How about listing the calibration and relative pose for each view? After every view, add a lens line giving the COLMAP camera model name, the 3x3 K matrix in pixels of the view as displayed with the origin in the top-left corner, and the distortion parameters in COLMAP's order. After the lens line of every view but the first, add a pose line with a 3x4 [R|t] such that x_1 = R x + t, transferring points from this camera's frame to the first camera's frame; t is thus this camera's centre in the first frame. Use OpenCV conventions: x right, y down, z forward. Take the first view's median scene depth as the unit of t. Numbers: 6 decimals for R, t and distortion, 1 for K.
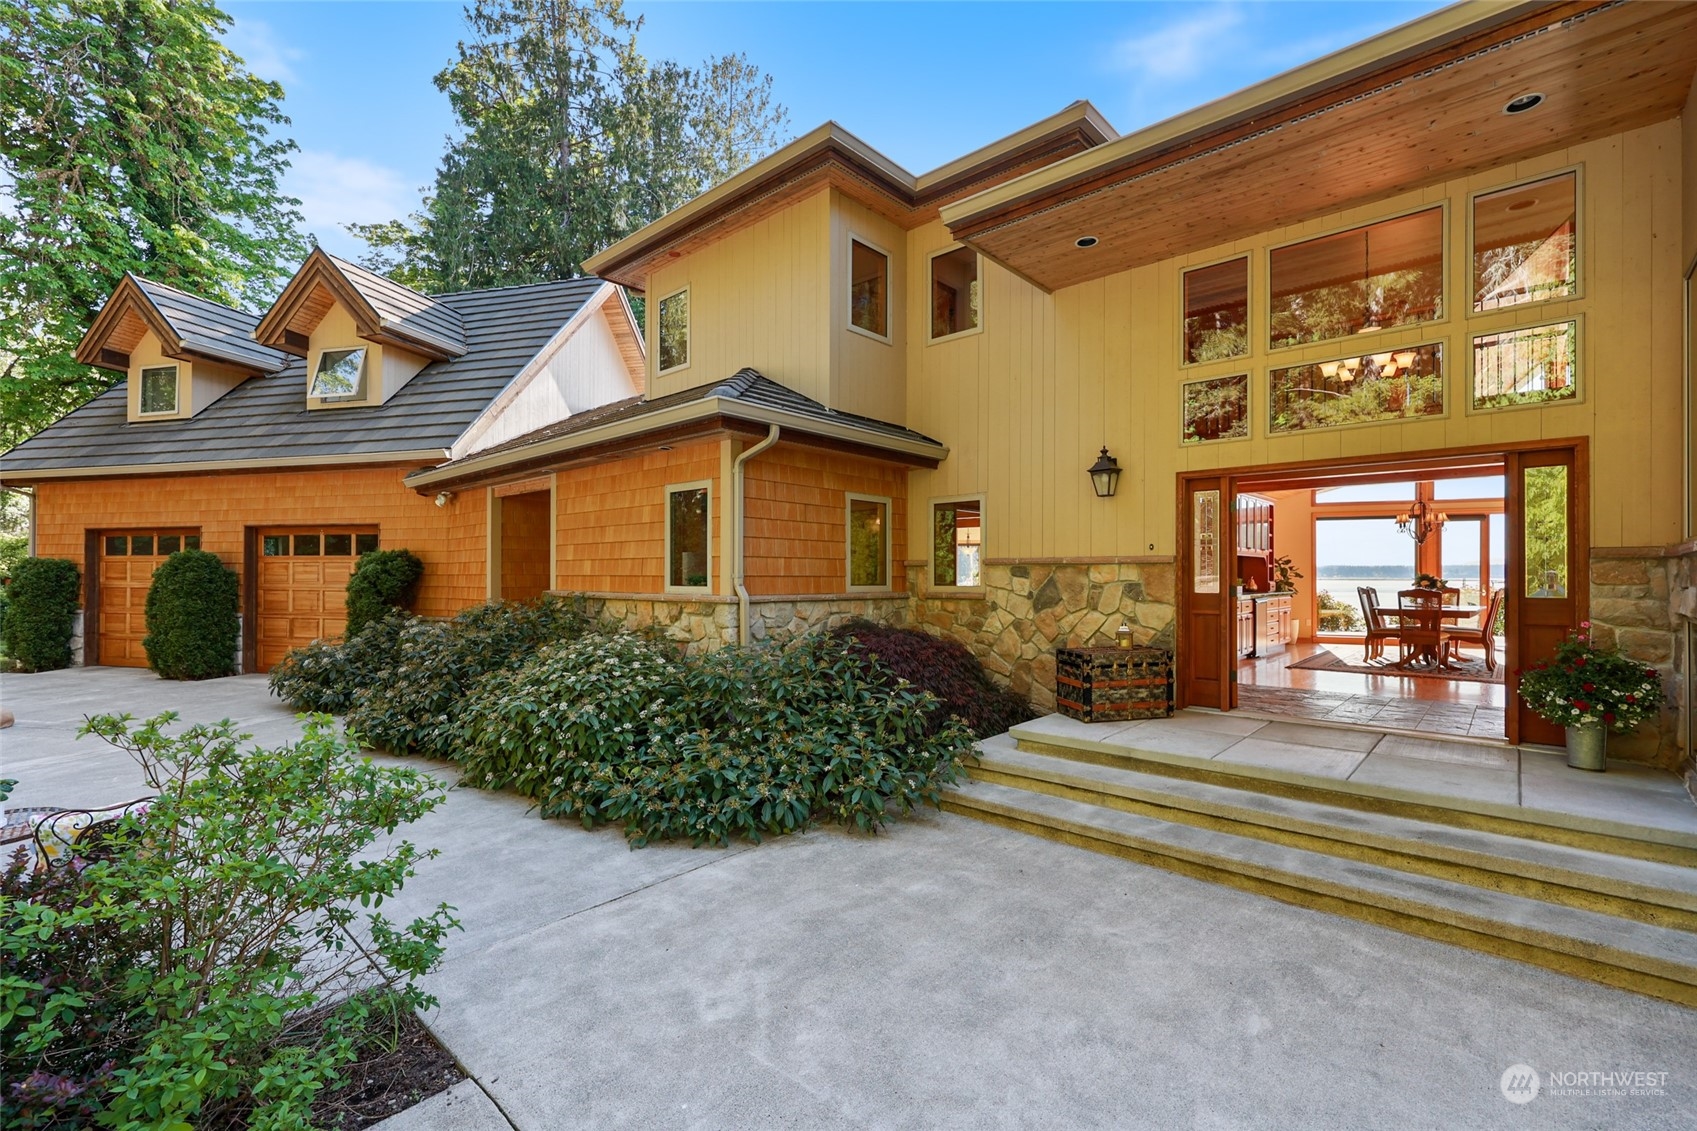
lens RADIAL K [[736.1, 0, 848.6], [0, 736.1, 571.3], [0, 0, 1]] dist [-0.001148, 0.000161]
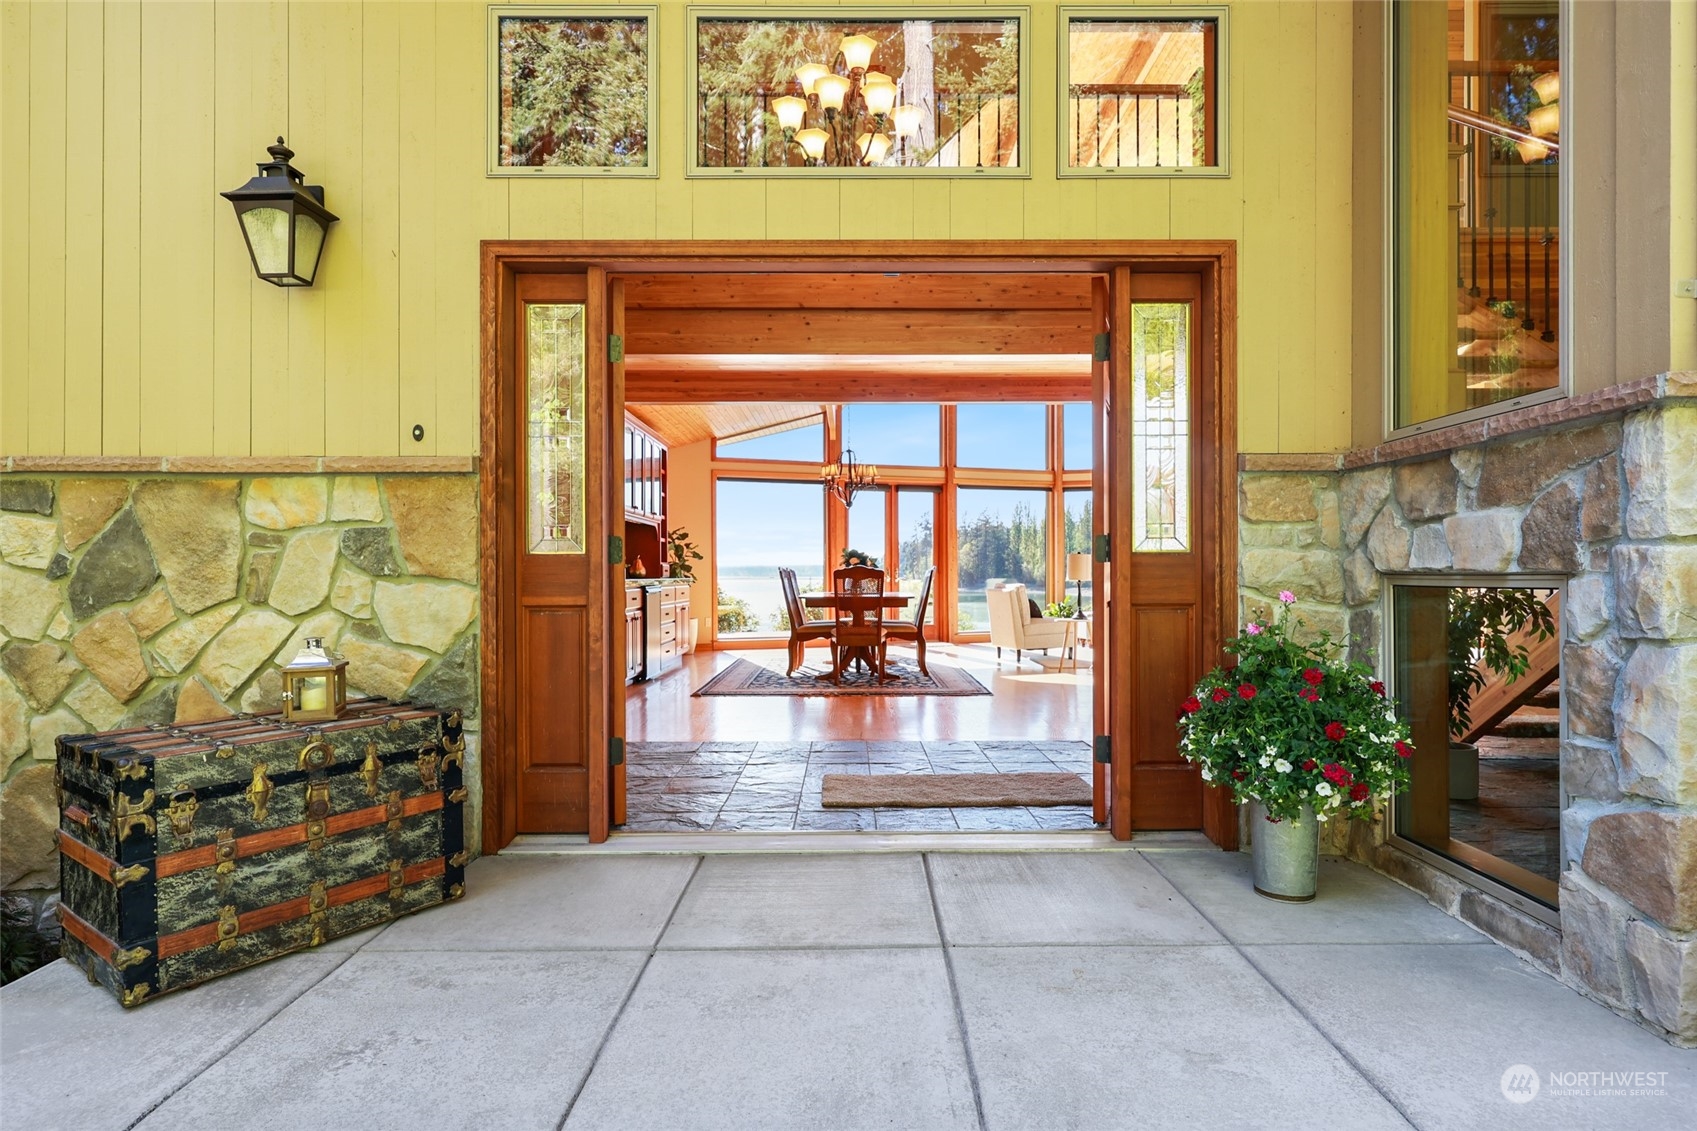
lens RADIAL K [[917.3, 0, 853.7], [0, 917.3, 572.3], [0, 0, 1]] dist [0.001419, 0.000256]
pose [[0.737851, -0.001297, 0.674963, 0.251036], [-0.001016, 0.999995, 0.003032, 0.035758], [-0.674963, -0.002923, 0.737845, 0.487245]]
